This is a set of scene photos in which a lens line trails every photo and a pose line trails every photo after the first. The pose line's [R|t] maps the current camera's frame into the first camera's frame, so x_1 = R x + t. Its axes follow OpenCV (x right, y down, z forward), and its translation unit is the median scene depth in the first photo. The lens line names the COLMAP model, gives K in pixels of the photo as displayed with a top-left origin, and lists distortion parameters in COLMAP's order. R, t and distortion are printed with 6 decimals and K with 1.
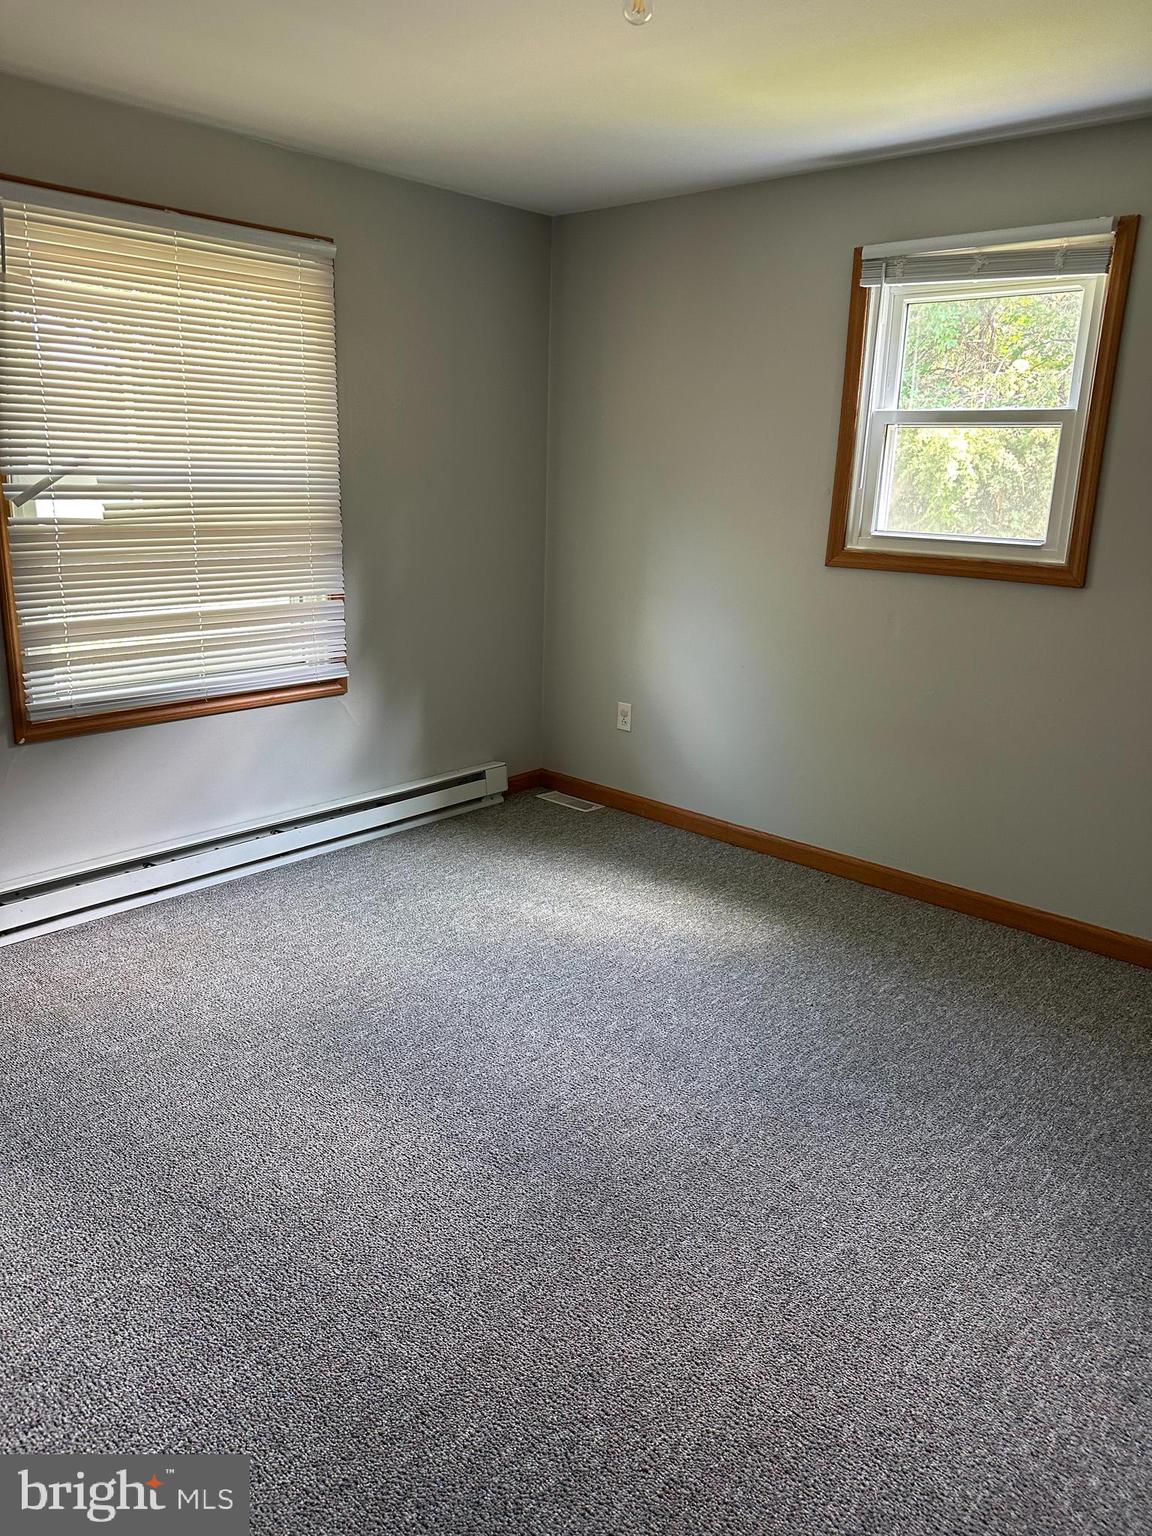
lens RADIAL K [[1087.7, 0, 562.1], [0, 1087.7, 764.4], [0, 0, 1]] dist [0.063727, -0.075663]
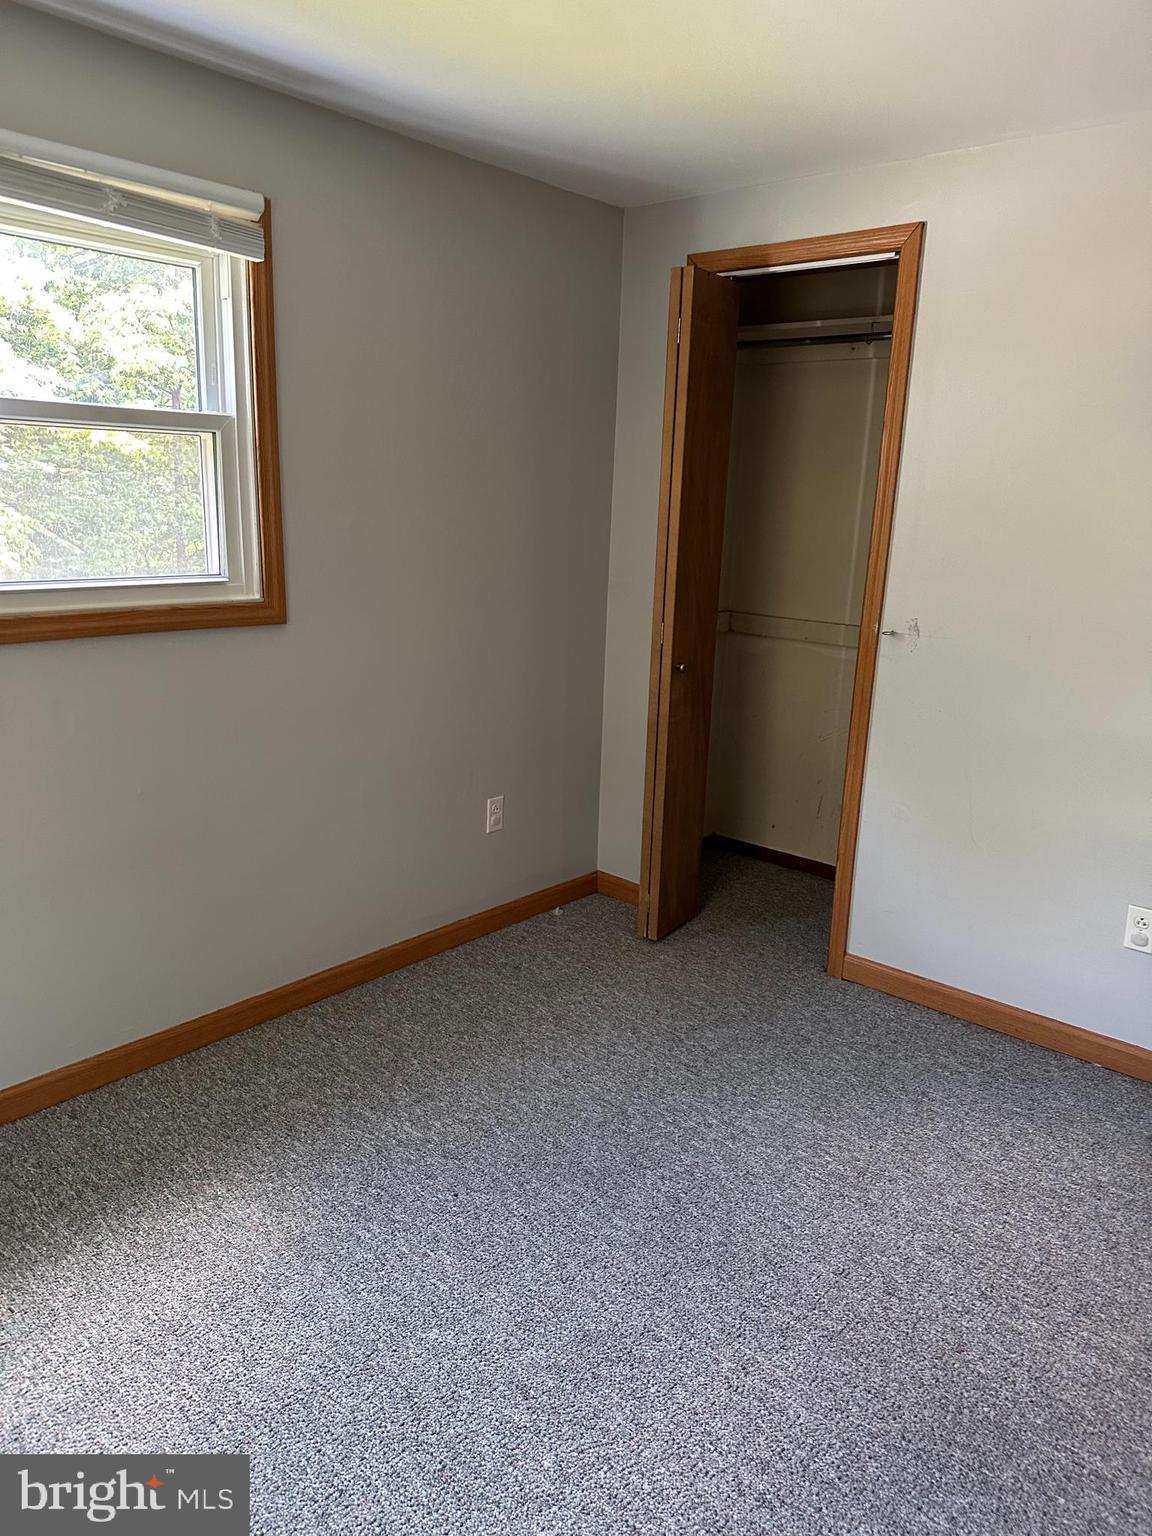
lens RADIAL K [[1087.7, 0, 562.1], [0, 1087.7, 764.4], [0, 0, 1]] dist [0.063727, -0.075663]
pose [[-0.029770, -0.275603, 0.960811, -0.408344], [0.232108, 0.933056, 0.274833, -0.243882], [-0.972234, 0.231193, 0.036192, 0.777480]]
